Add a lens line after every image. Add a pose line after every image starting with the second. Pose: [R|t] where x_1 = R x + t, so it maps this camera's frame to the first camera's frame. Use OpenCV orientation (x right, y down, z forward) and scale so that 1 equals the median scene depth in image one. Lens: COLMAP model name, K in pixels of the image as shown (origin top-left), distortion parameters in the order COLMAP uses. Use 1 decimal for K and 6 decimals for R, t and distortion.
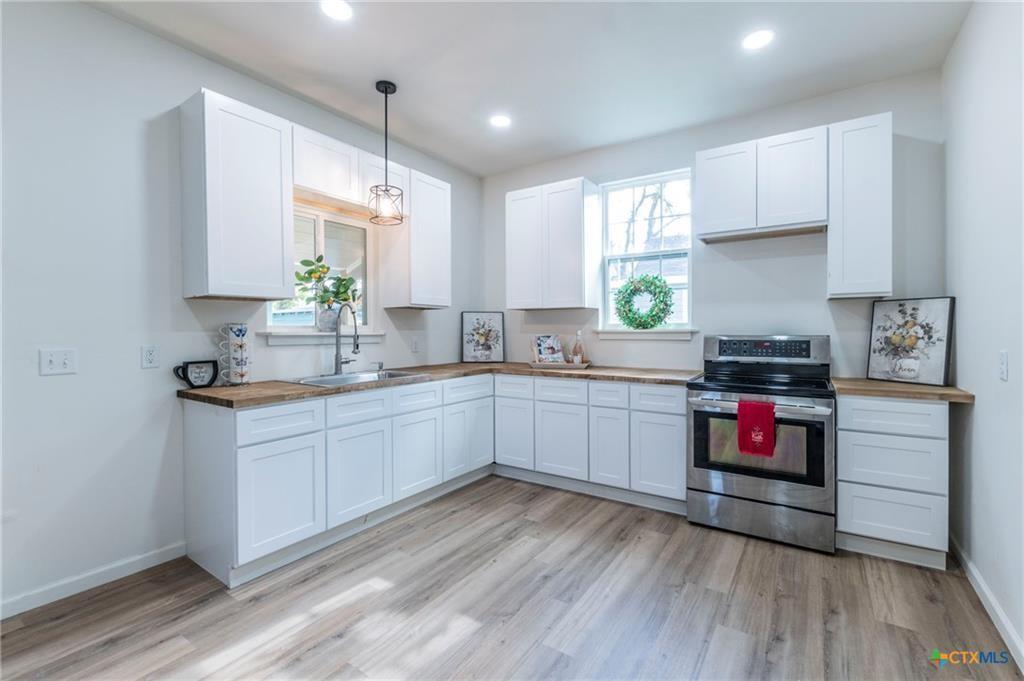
lens RADIAL K [[438.8, 0, 518.9], [0, 438.8, 333.8], [0, 0, 1]] dist [-0.001023, 0.000180]
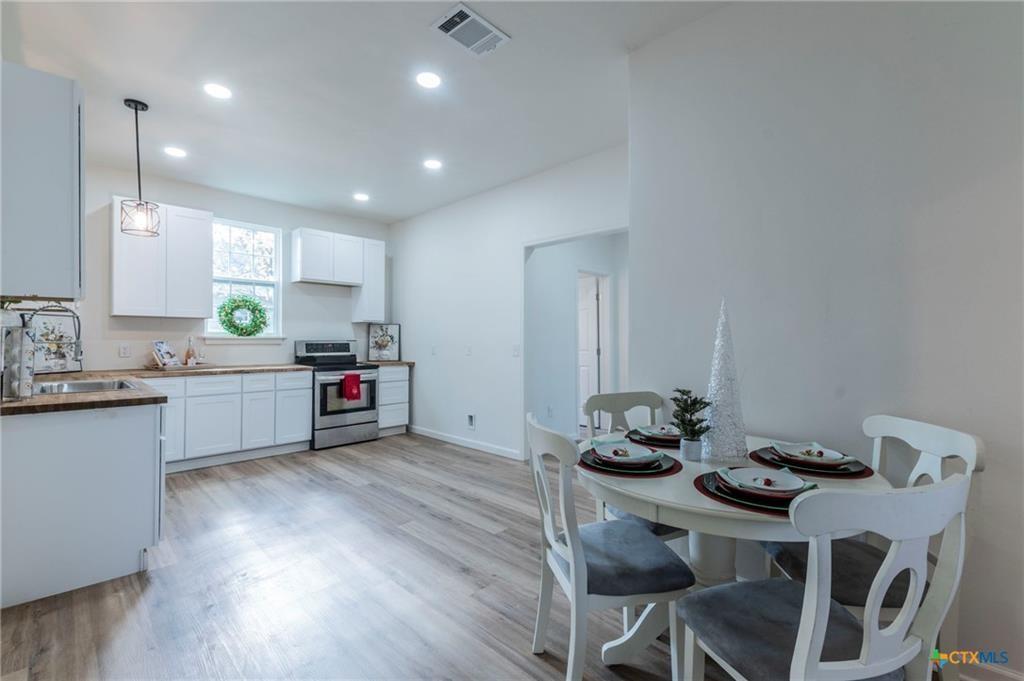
lens RADIAL K [[431.1, 0, 506.5], [0, 431.1, 336.2], [0, 0, 1]] dist [0.001224, -0.000018]
pose [[0.216969, 0.007431, 0.976150, -1.061787], [0.004466, 0.999953, -0.008605, 0.004850], [-0.976168, 0.006227, 0.216926, -0.086098]]
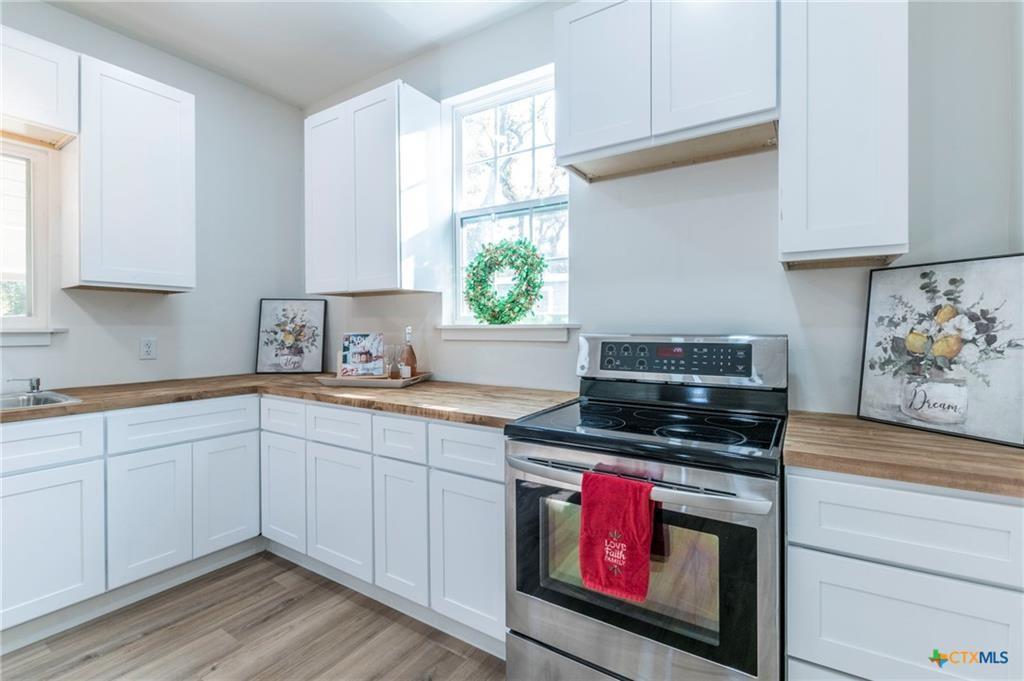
lens RADIAL K [[446.8, 0, 502.6], [0, 446.8, 332.0], [0, 0, 1]] dist [0.000496, -0.000199]
pose [[0.999916, 0.002323, -0.012719, 0.374939], [-0.002323, 0.999997, 0.000014, 0.000954], [0.012719, 0.000015, 0.999919, 0.459067]]
